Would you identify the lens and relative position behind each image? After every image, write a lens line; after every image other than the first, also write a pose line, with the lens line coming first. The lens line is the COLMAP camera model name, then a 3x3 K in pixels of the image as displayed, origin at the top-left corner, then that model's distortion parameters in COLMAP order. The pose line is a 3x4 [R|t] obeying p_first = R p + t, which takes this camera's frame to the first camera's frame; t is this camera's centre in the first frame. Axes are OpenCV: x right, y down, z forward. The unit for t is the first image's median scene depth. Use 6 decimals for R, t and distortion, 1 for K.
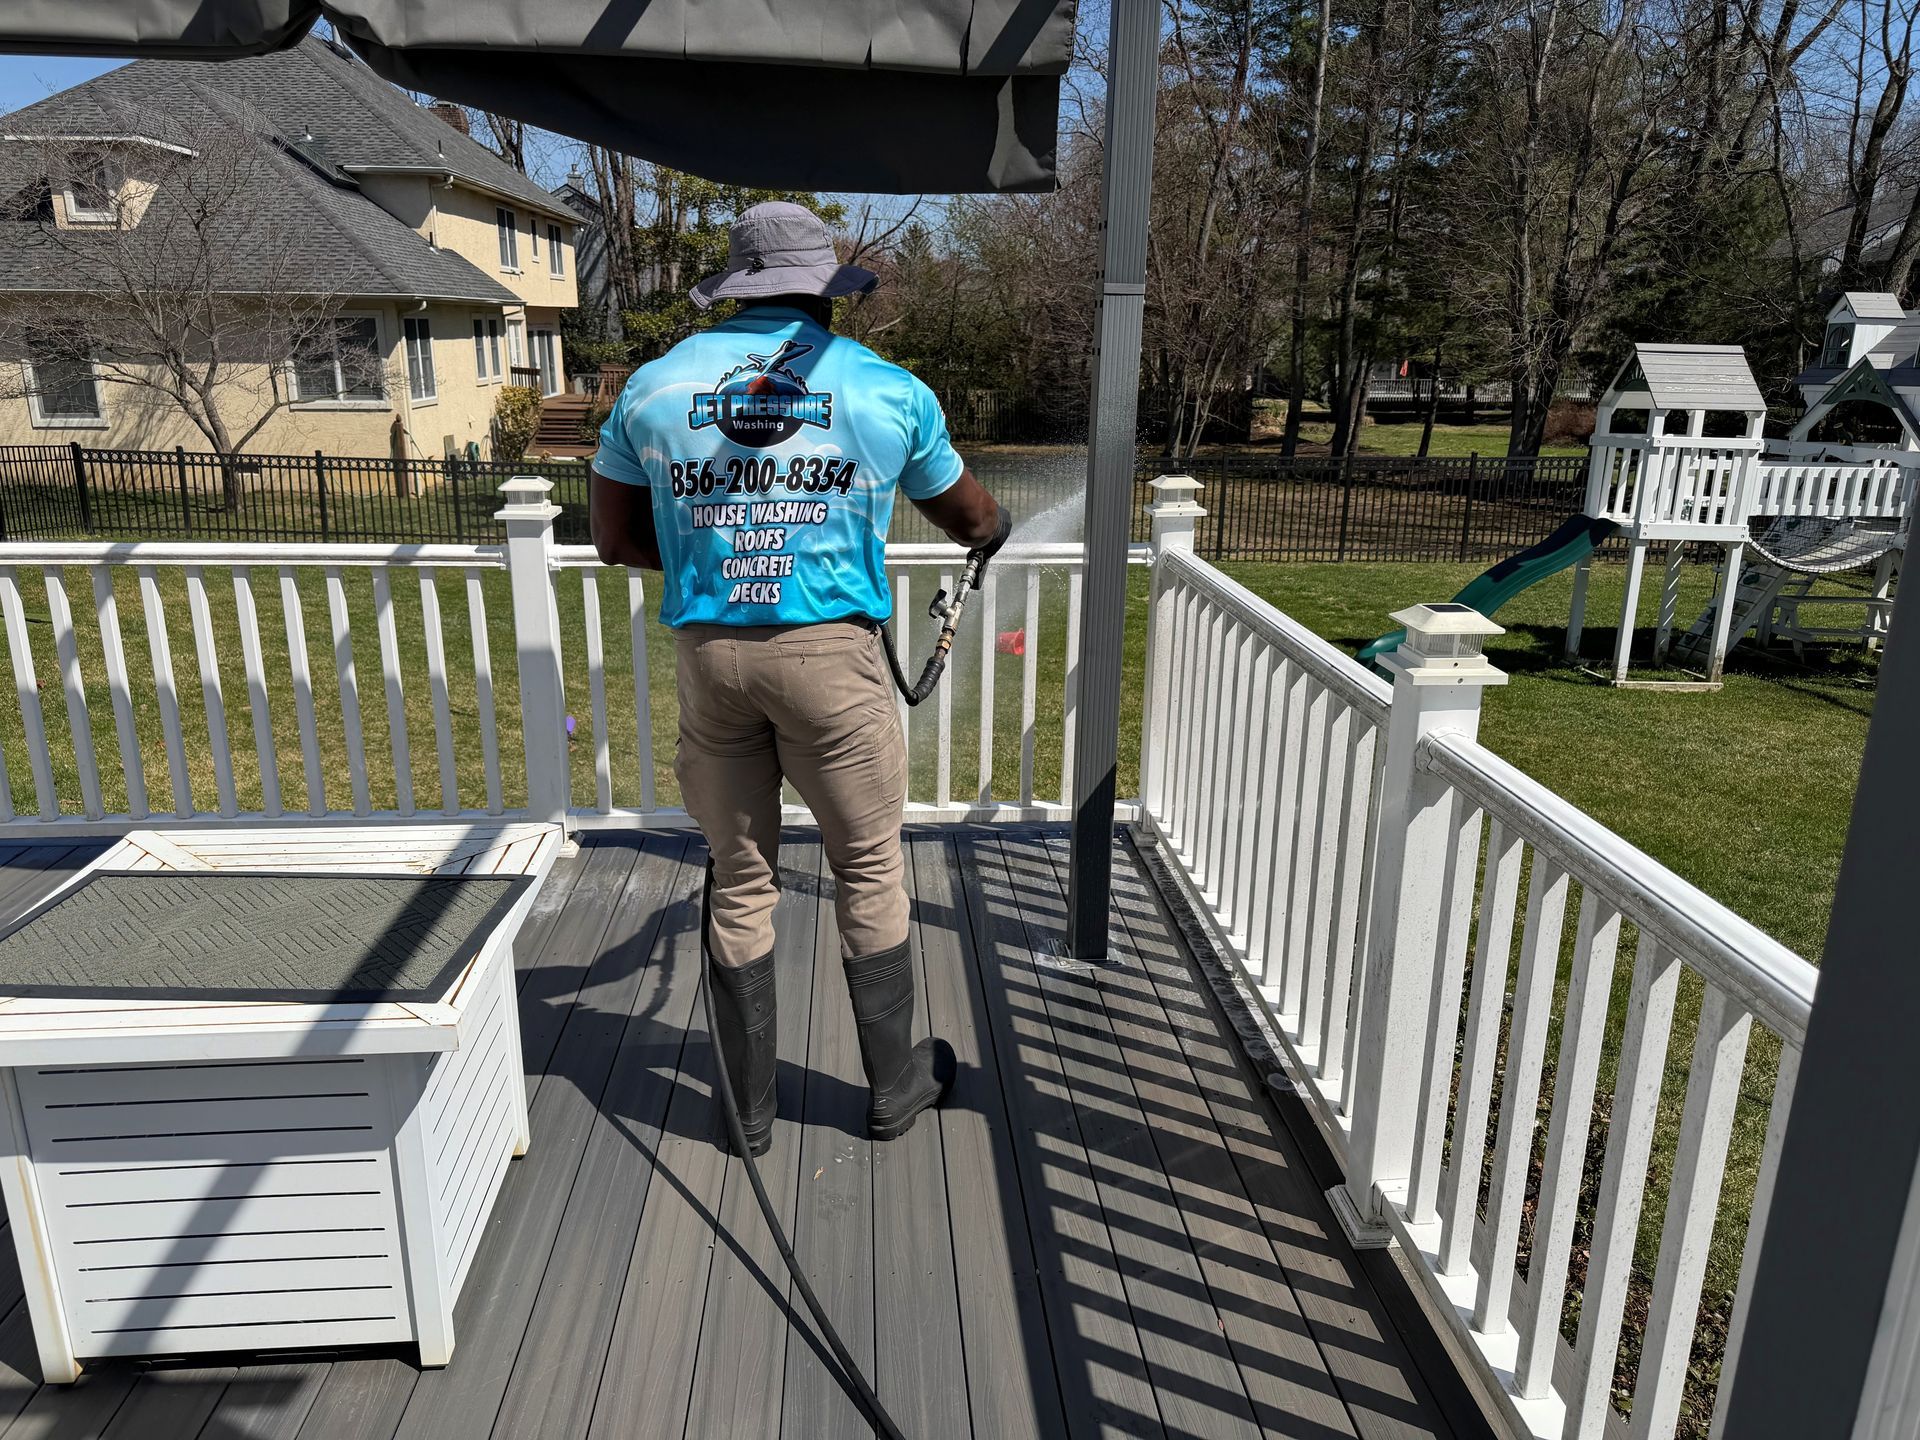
lens RADIAL K [[1408.9, 0, 960.0], [0, 1408.9, 720.0], [0, 0, 1]] dist [0.000739, 0.003352]
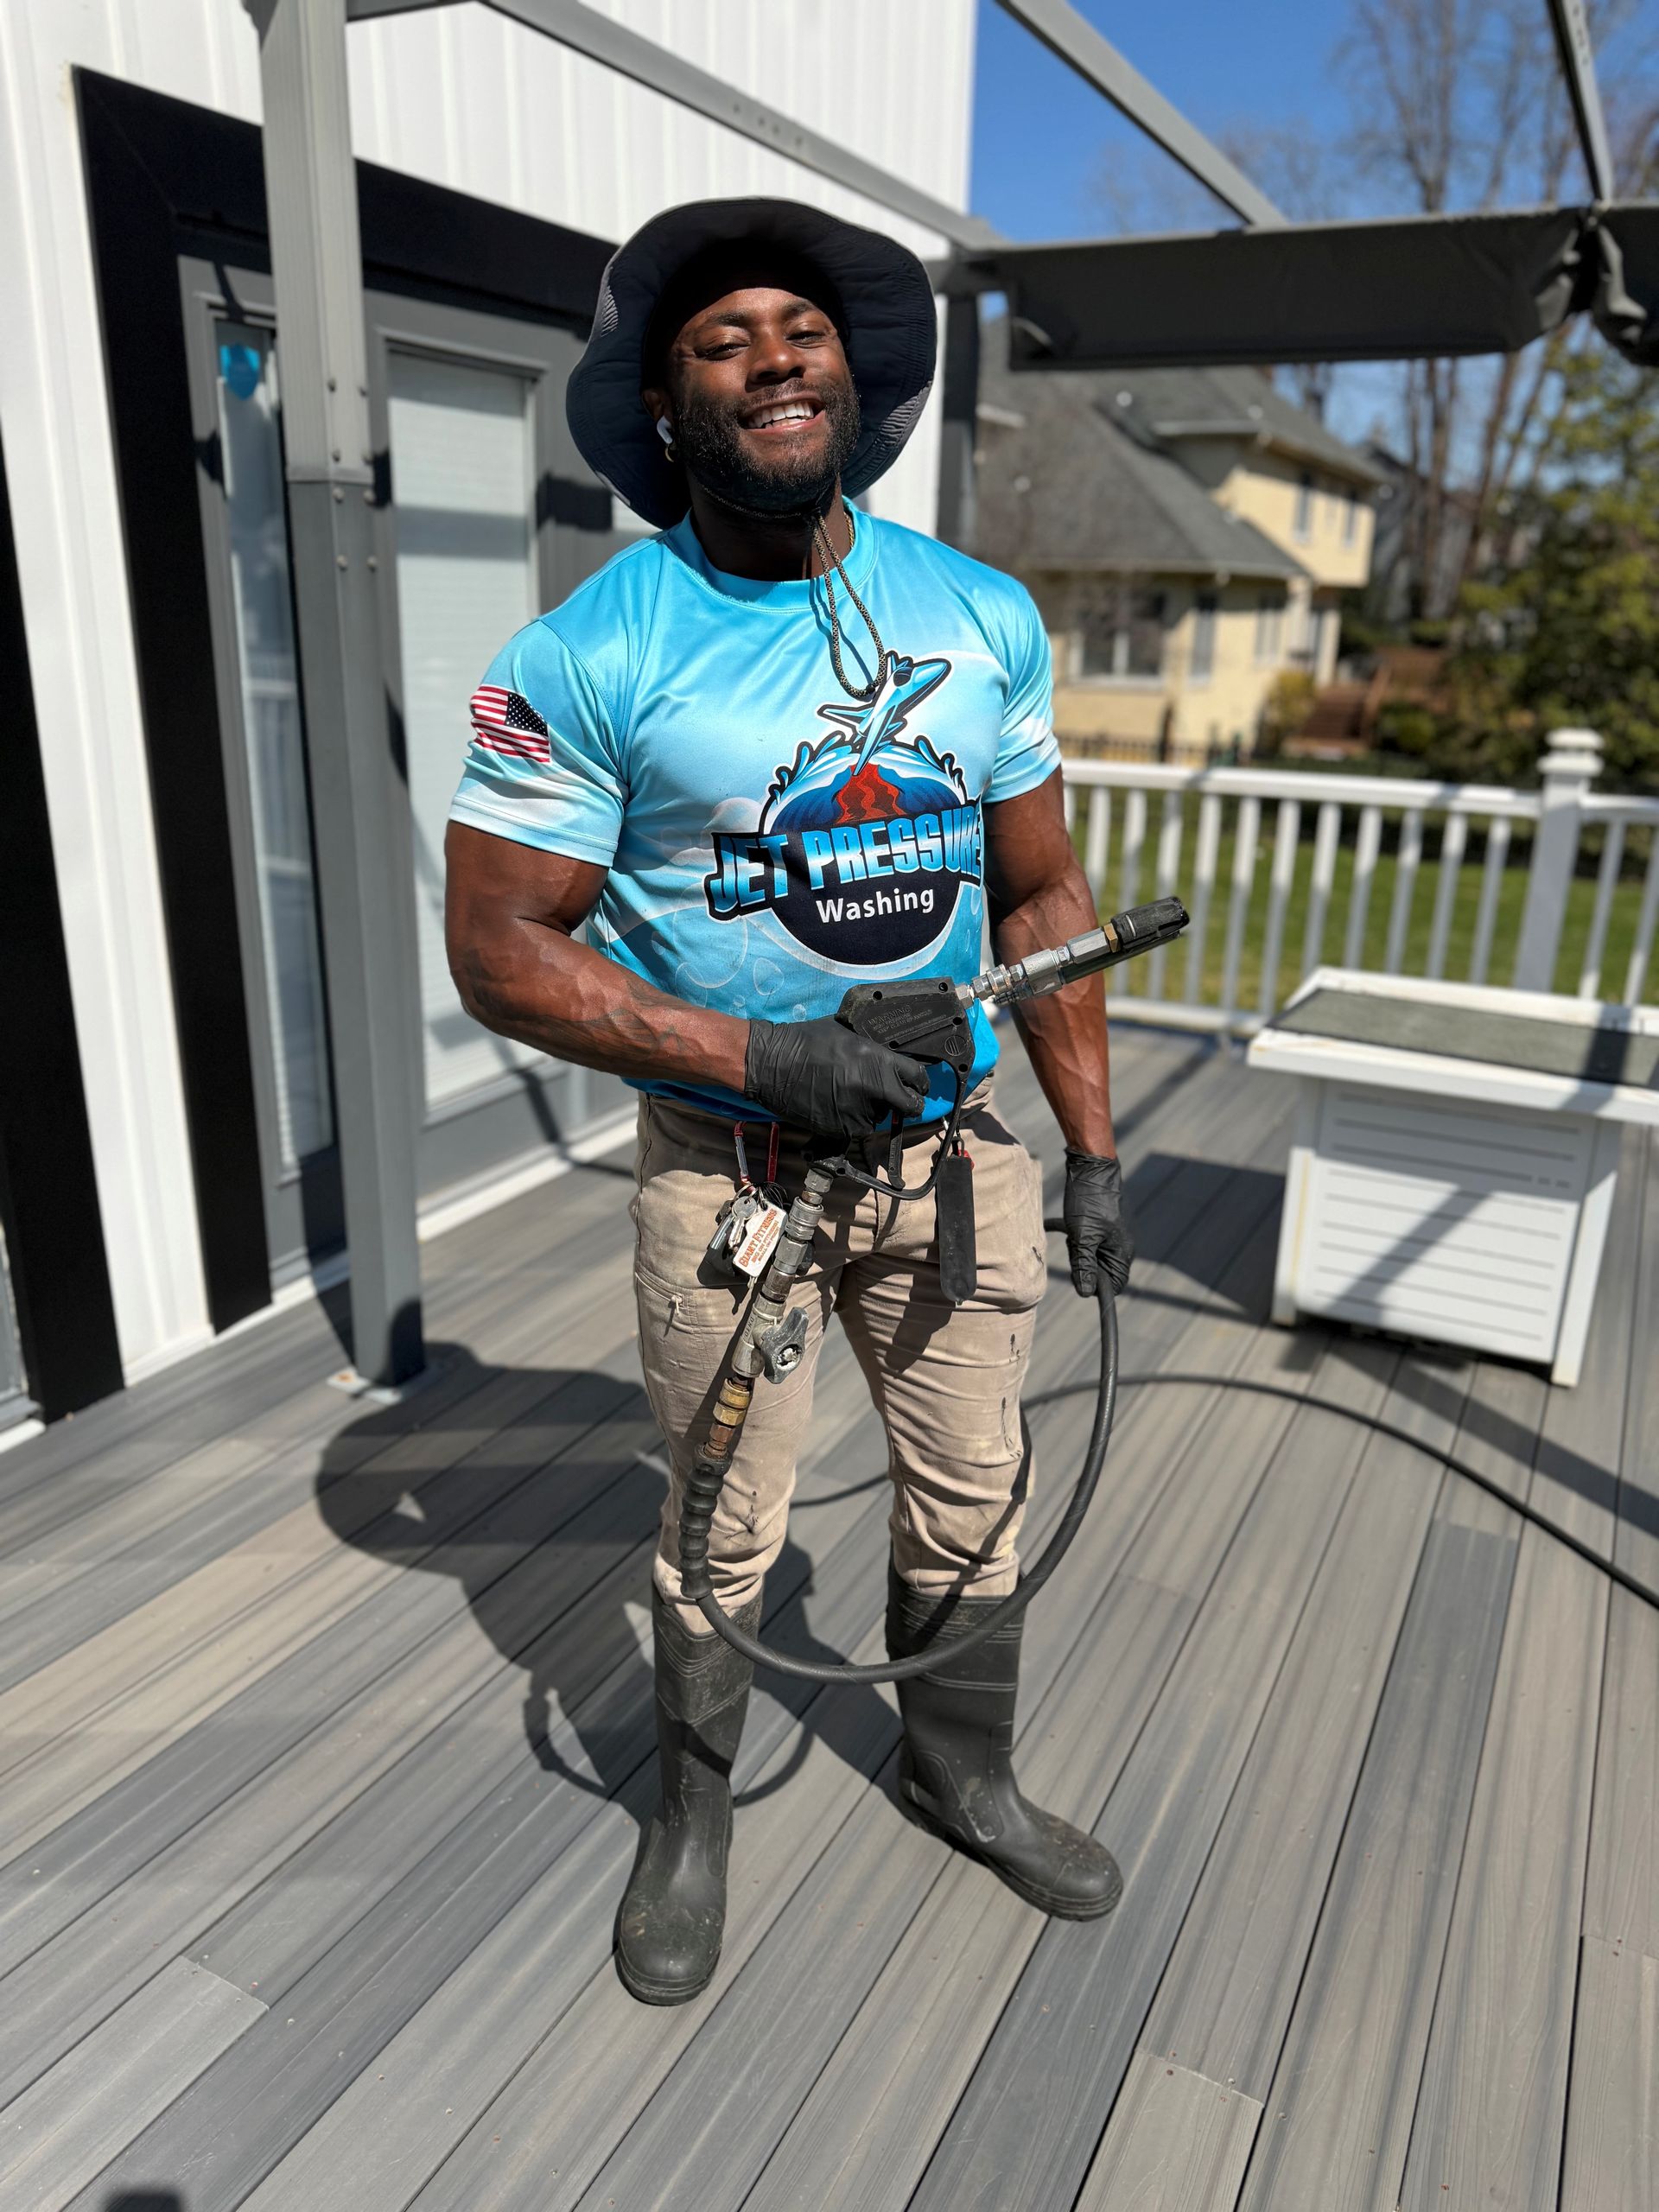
lens RADIAL K [[1623.1, 0, 829.3], [0, 1623.1, 1136.9], [0, 0, 1]] dist [0.000739, 0.003352]
pose [[0.861072, 0.165990, -0.480627, -0.048015], [-0.144697, 0.986127, 0.081338, 0.036541], [0.487460, -0.000492, 0.873145, -0.115535]]
